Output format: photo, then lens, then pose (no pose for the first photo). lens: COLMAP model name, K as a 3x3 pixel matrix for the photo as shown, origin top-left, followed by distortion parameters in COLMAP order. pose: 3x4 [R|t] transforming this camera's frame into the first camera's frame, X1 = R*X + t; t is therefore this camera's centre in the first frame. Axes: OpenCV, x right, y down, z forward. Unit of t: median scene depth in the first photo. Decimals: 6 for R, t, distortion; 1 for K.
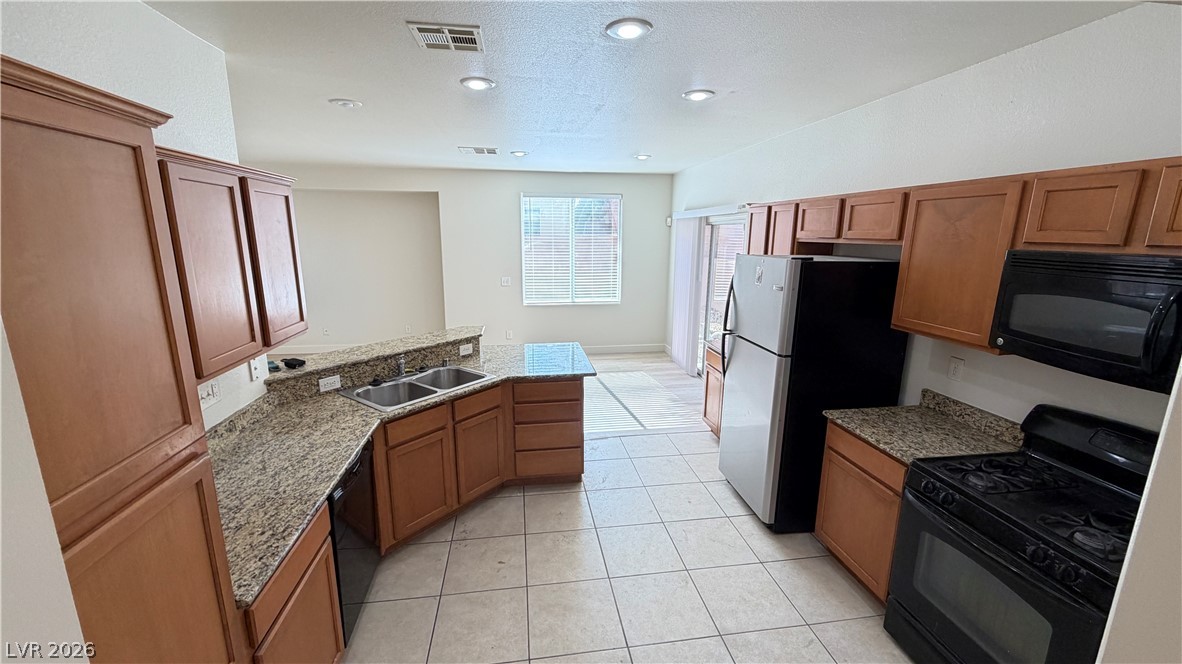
lens RADIAL K [[470.1, 0, 588.9], [0, 470.1, 332.9], [0, 0, 1]] dist [-0.000387, 0.000512]
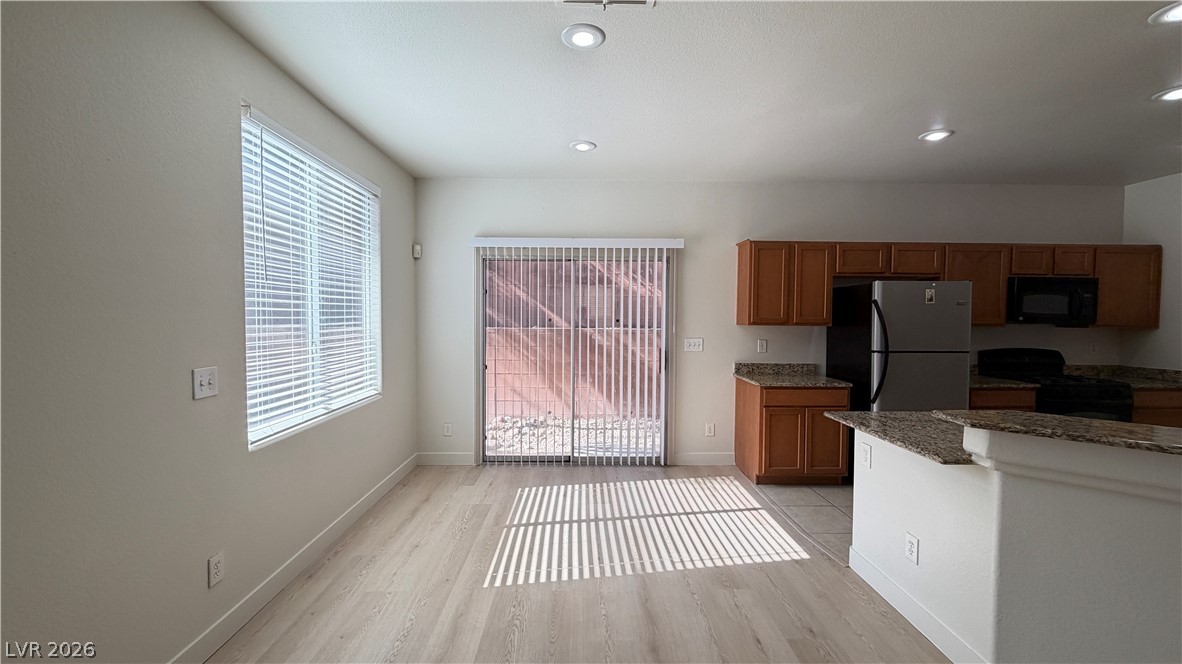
lens RADIAL K [[470.1, 0, 588.9], [0, 470.1, 332.9], [0, 0, 1]] dist [-0.000387, 0.000512]
pose [[0.133873, -0.039301, 0.990219, -0.436793], [0.202241, 0.979268, 0.011524, -0.098466], [-0.970143, 0.198720, 0.139045, 0.756621]]
